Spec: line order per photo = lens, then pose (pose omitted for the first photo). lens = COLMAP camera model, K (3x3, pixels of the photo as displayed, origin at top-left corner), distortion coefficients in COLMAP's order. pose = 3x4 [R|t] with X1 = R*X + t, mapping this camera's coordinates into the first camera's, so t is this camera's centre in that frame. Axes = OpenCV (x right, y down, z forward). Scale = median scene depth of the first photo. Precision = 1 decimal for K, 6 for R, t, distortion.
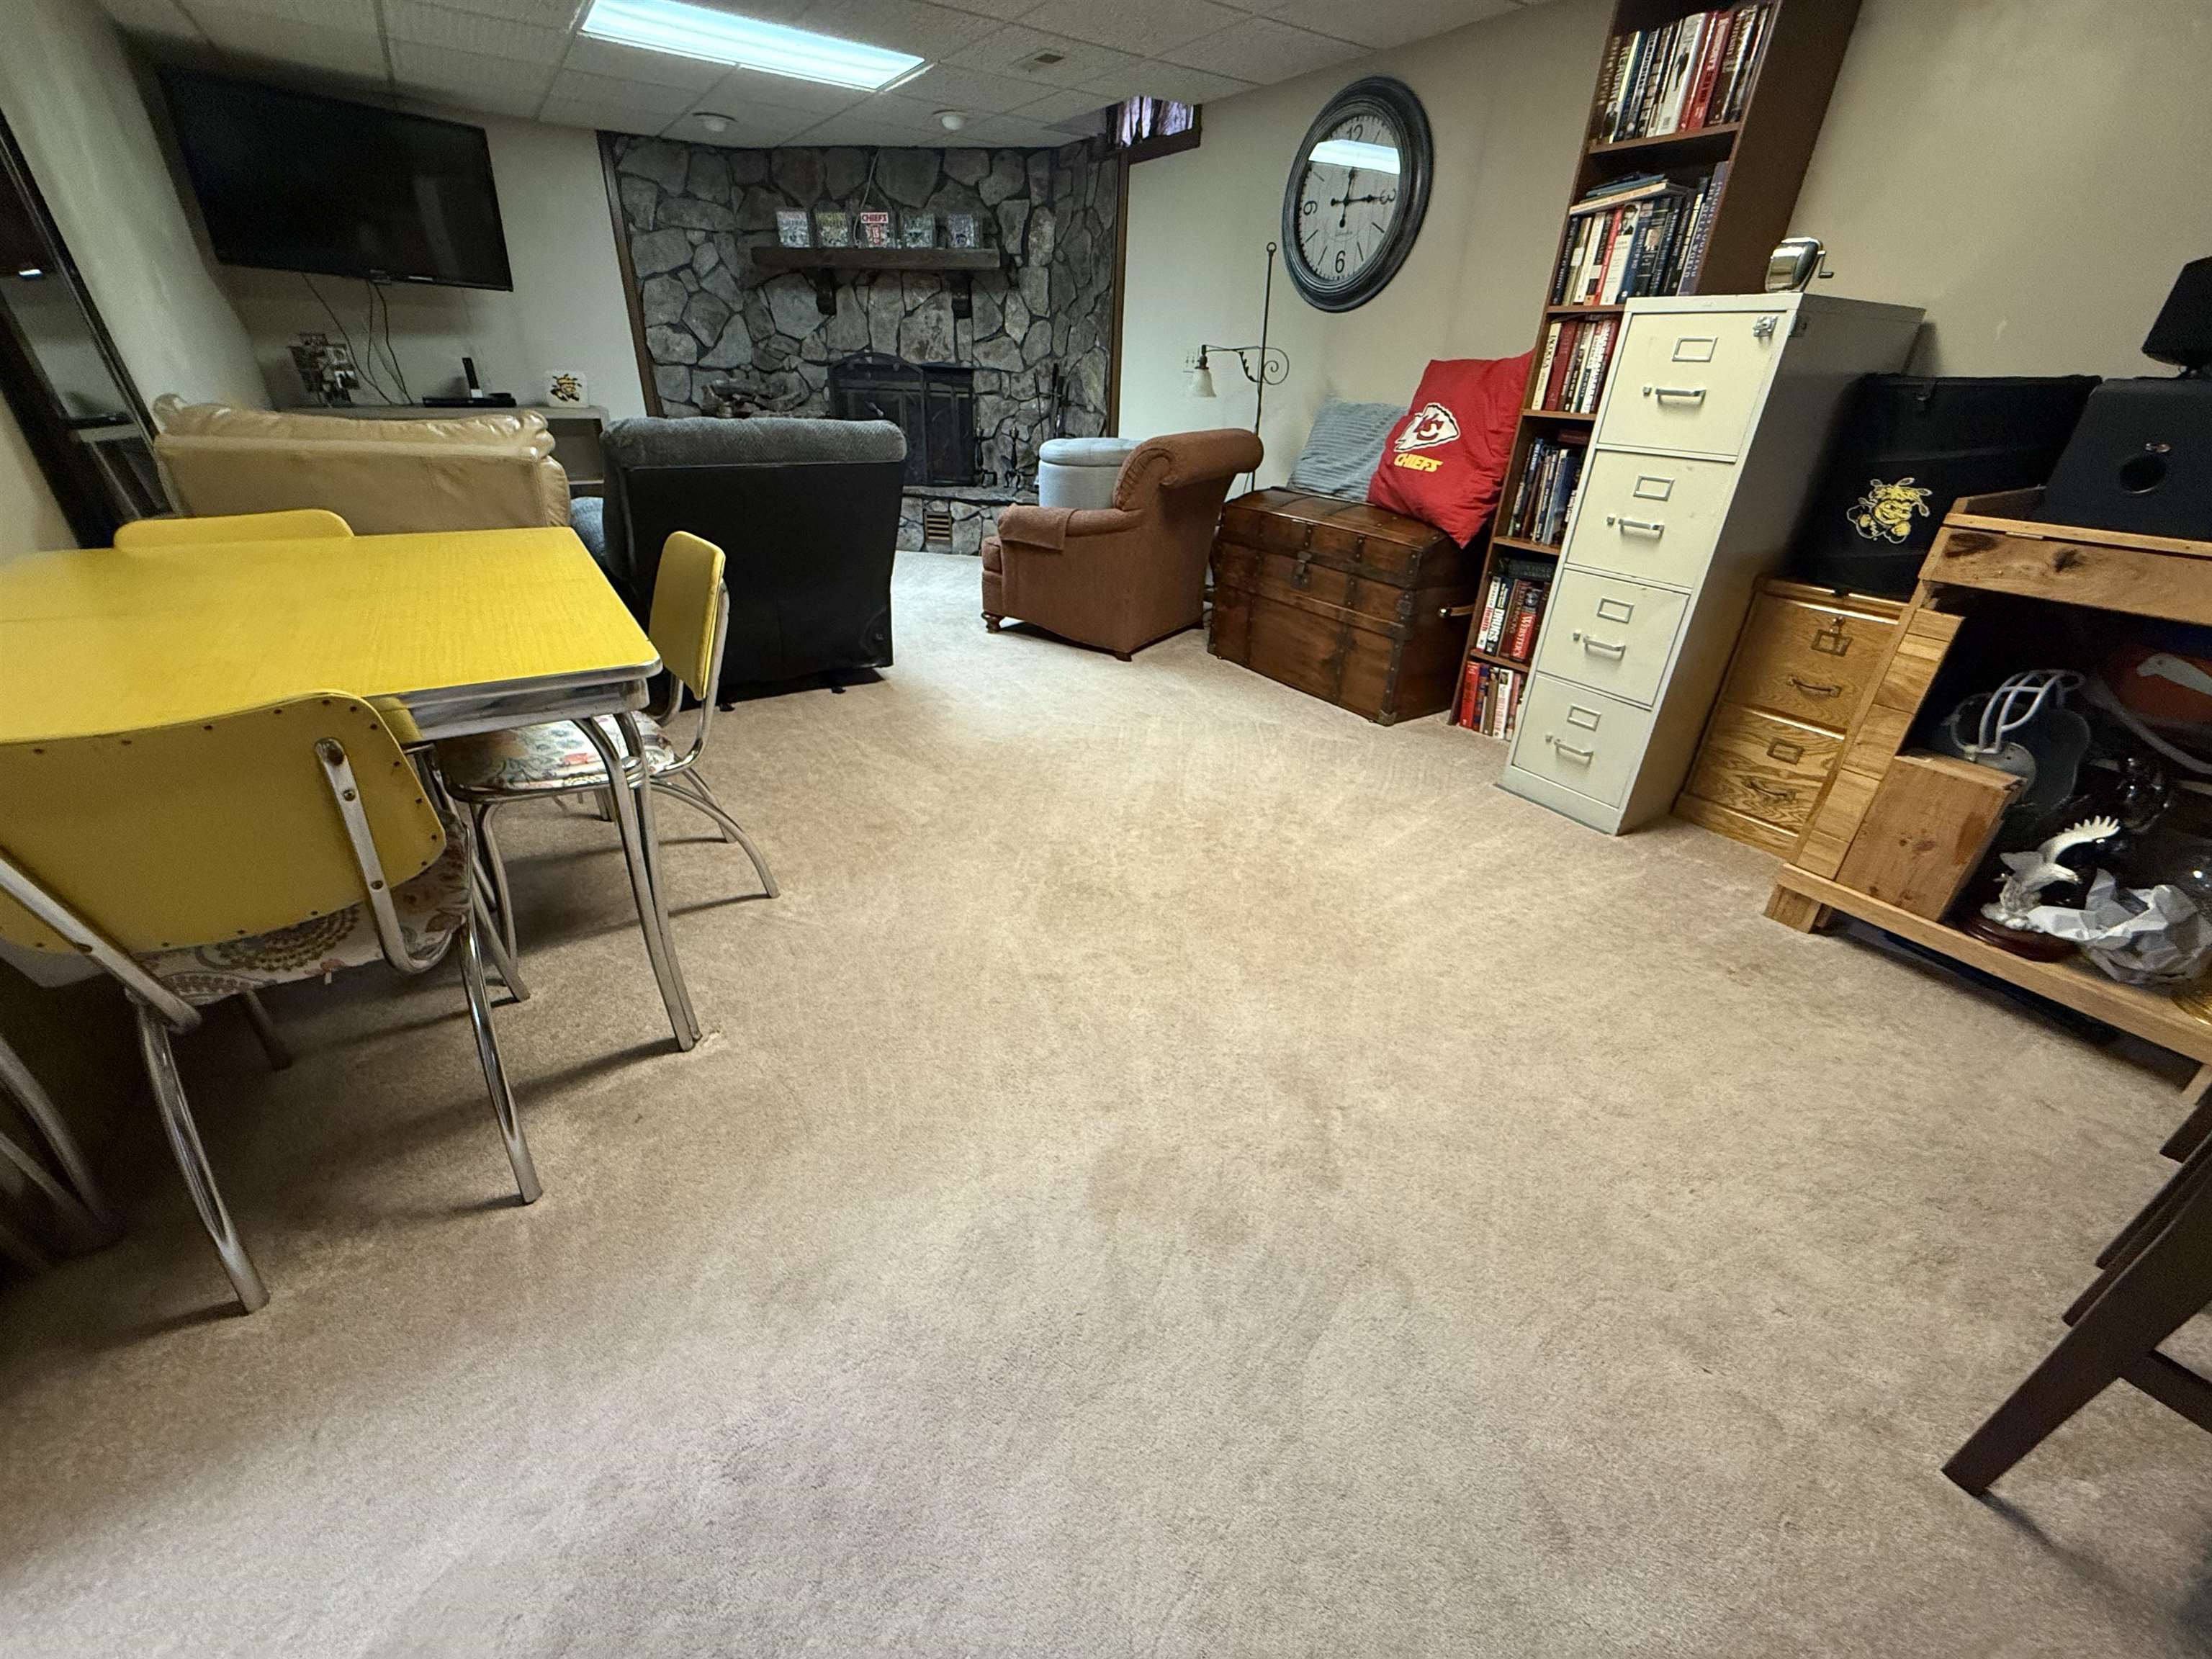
lens RADIAL K [[883.5, 0, 1104.9], [0, 883.5, 826.2], [0, 0, 1]] dist [-0.002205, 0.000423]
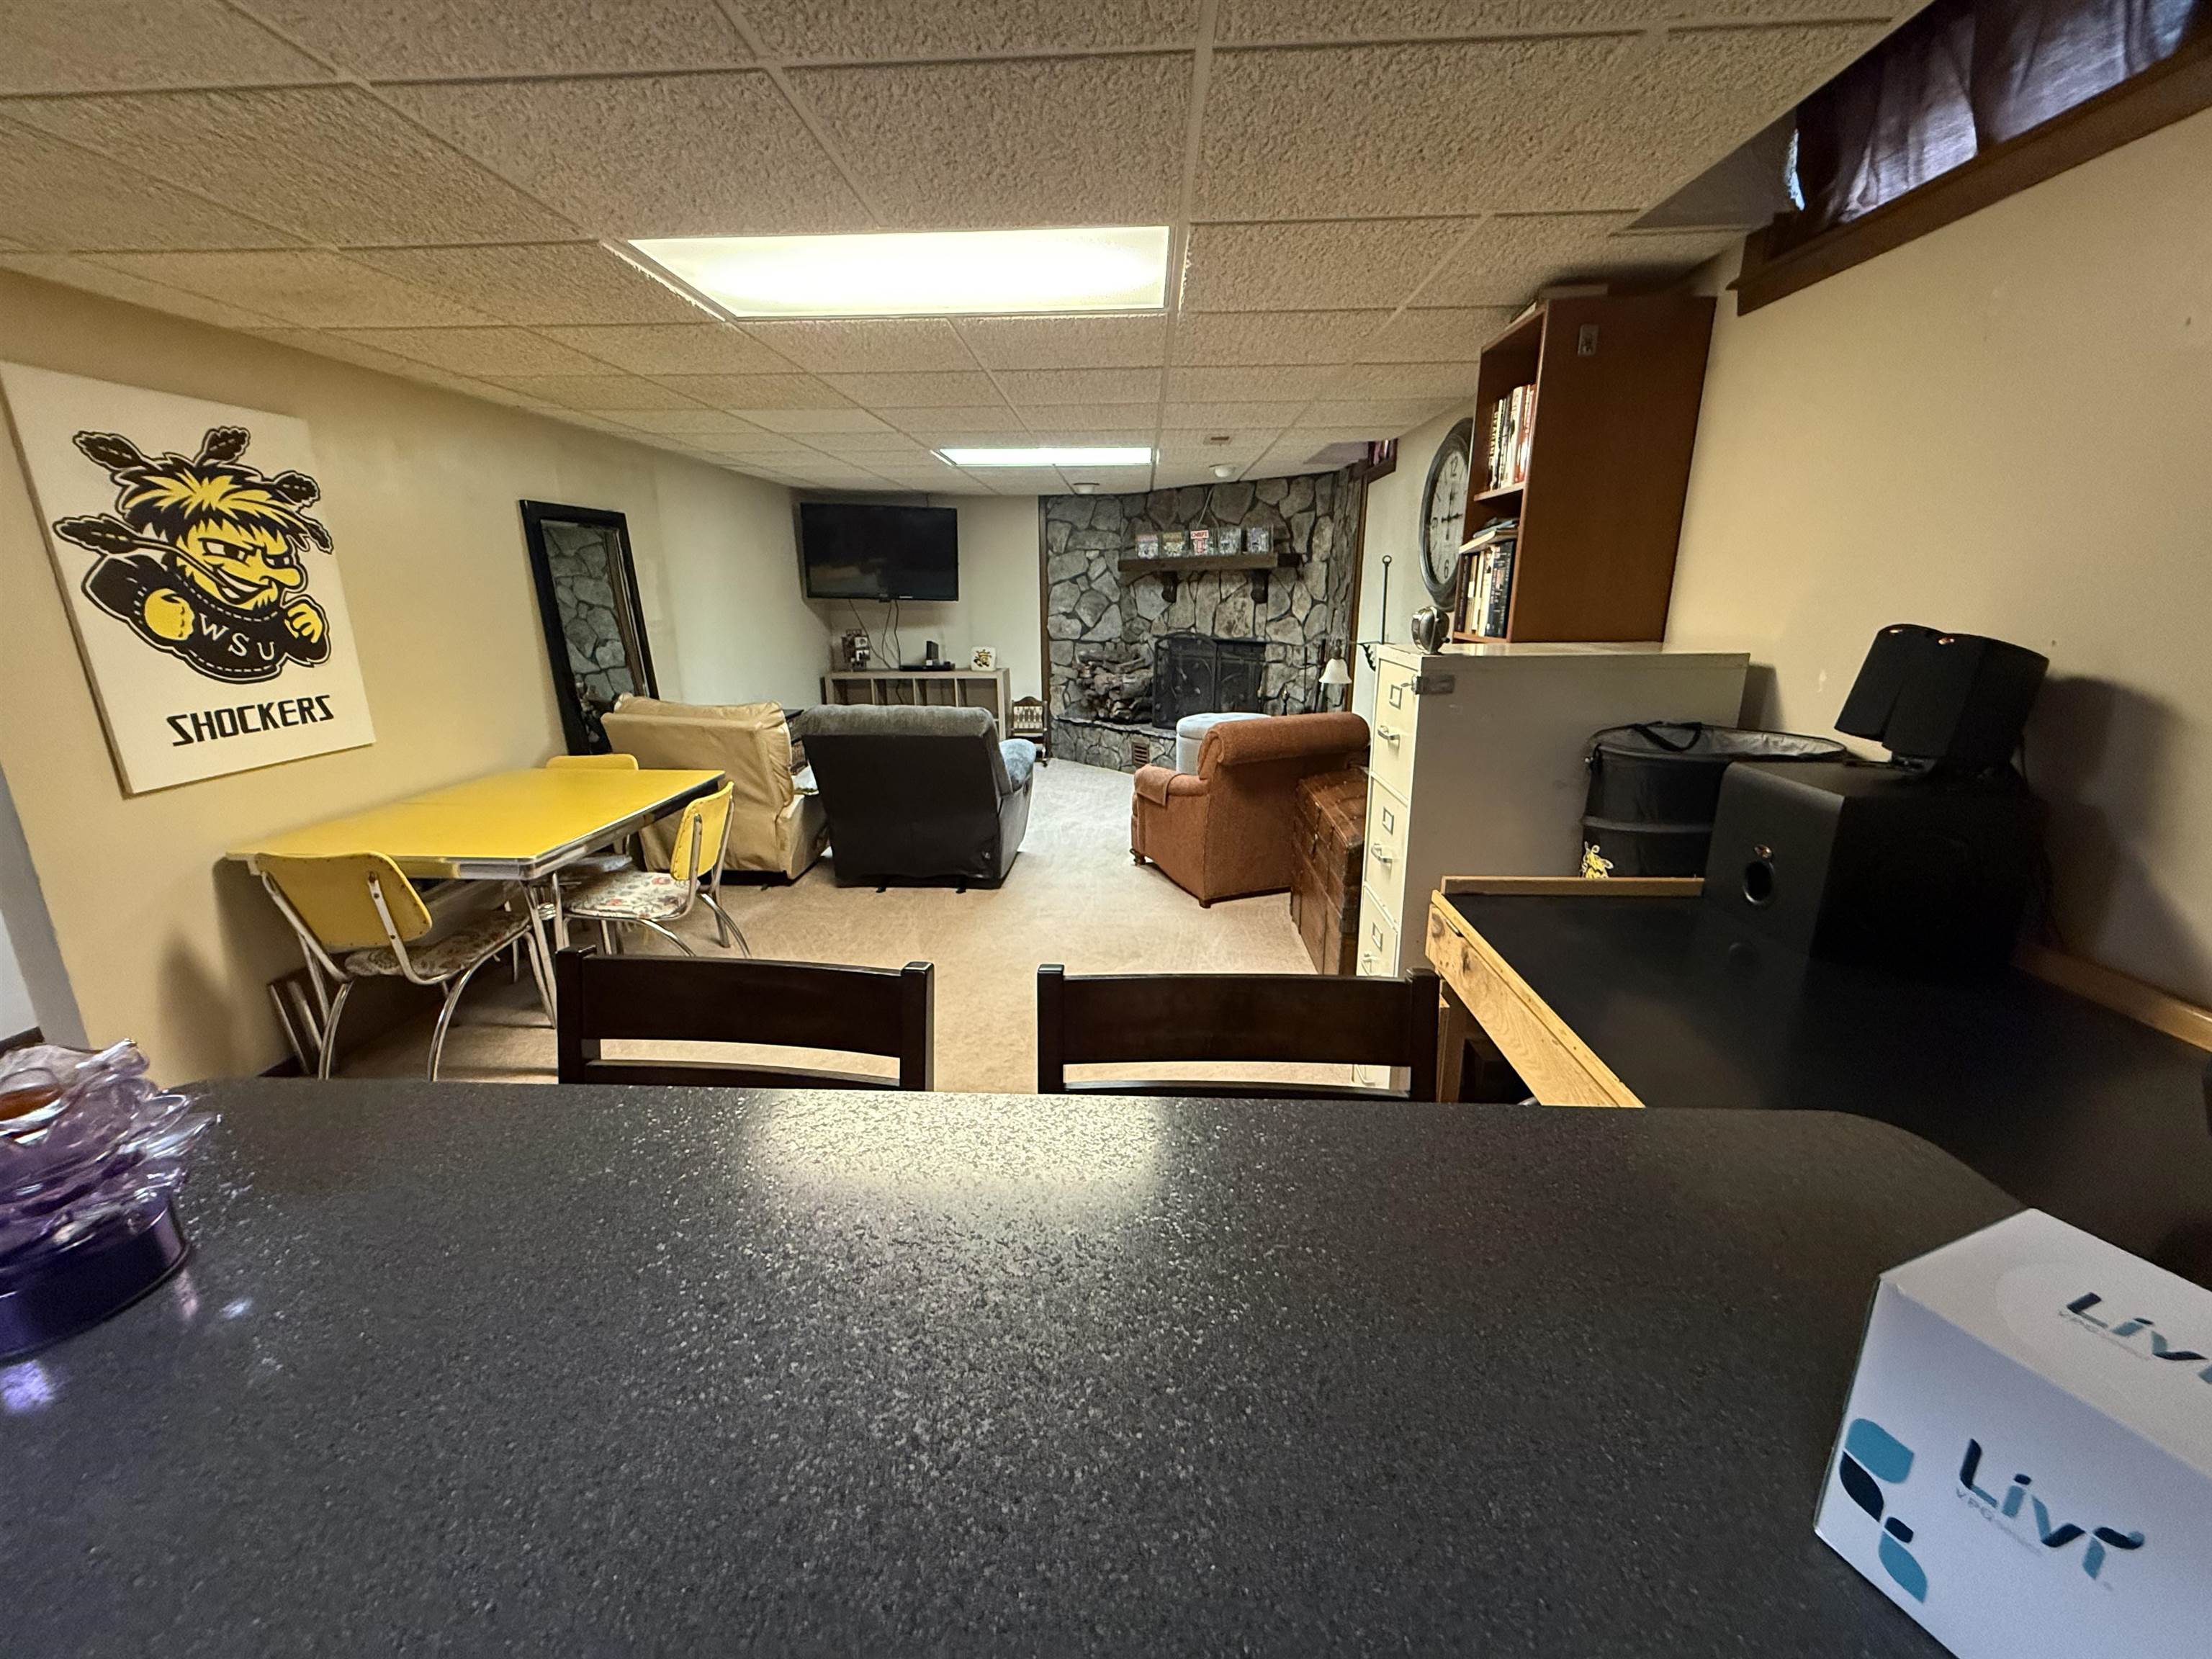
lens RADIAL K [[883.5, 0, 1098.8], [0, 883.5, 829.7], [0, 0, 1]] dist [-0.002205, 0.000423]
pose [[0.810648, 0.117834, -0.573555, 0.389971], [-0.243629, 0.958602, -0.147399, -0.062278], [0.532443, 0.259223, 0.805796, 0.014520]]
